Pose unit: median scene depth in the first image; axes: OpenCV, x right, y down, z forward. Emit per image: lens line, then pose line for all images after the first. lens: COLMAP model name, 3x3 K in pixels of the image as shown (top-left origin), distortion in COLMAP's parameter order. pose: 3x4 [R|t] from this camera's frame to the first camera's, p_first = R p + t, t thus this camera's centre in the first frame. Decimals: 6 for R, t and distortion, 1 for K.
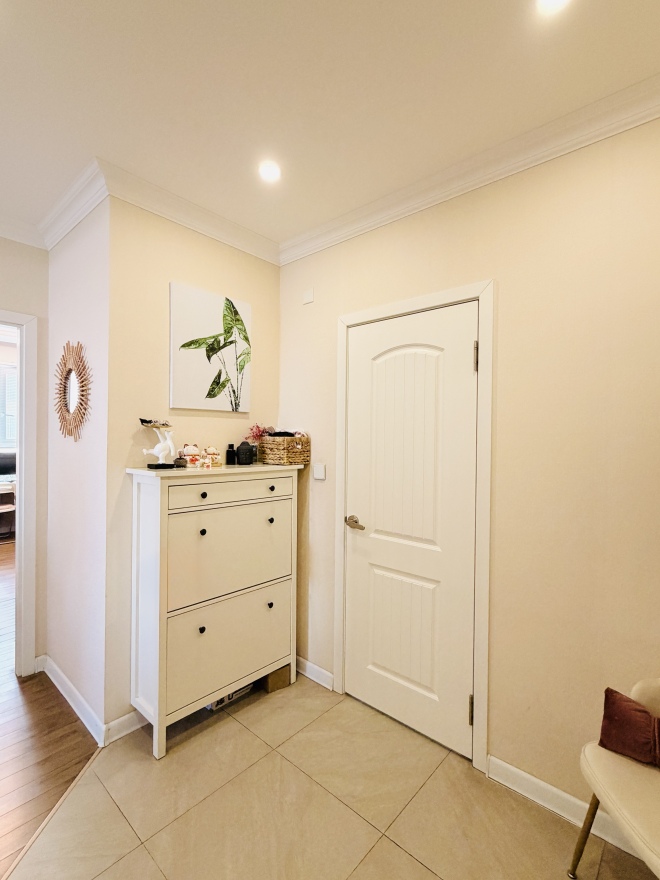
lens RADIAL K [[417.0, 0, 330.0], [0, 417.0, 440.0], [0, 0, 1]] dist [-0.001687, -0.000918]
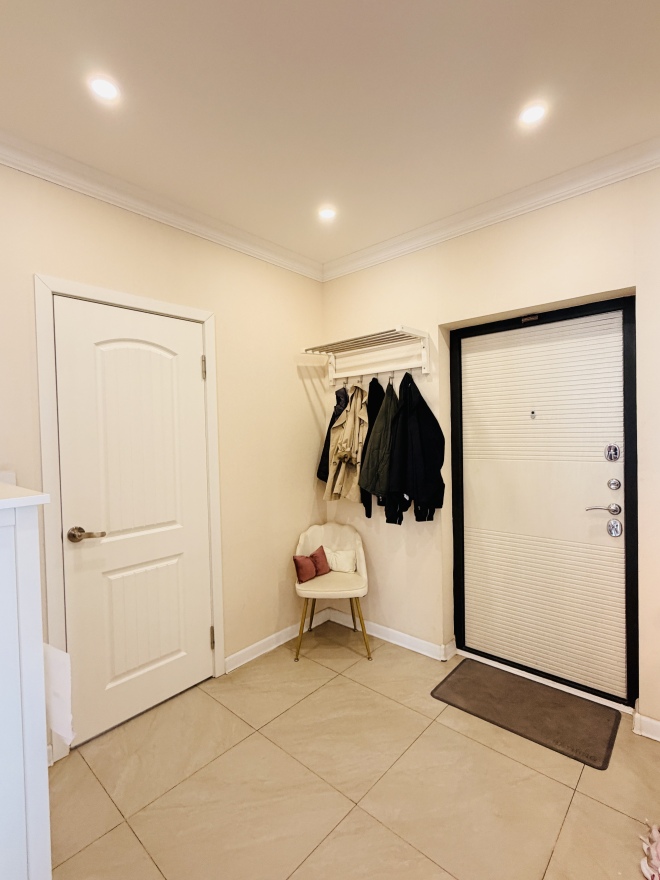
lens RADIAL K [[417.0, 0, 330.0], [0, 417.0, 440.0], [0, 0, 1]] dist [-0.001687, -0.000918]
pose [[0.005202, -0.034500, 0.999391, -0.906168], [0.032122, 0.998895, 0.034315, -0.004474], [-0.999470, 0.031924, 0.006304, 0.575500]]
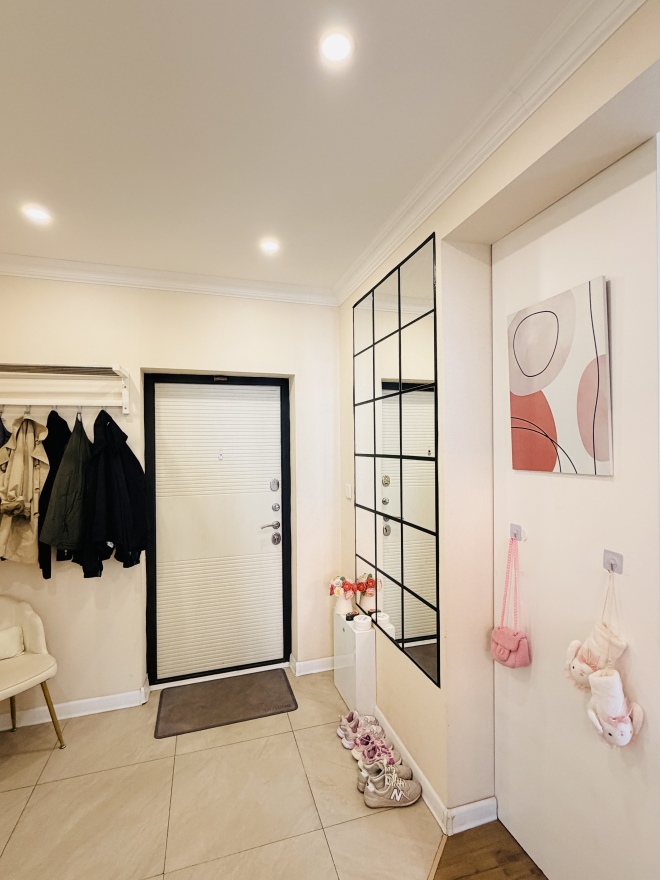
lens RADIAL K [[417.0, 0, 330.0], [0, 417.0, 440.0], [0, 0, 1]] dist [-0.001687, -0.000918]
pose [[-0.855158, -0.002321, 0.518363, -0.789001], [0.002306, 0.999963, 0.008283, -0.087911], [-0.518363, 0.008278, -0.855121, 1.056109]]
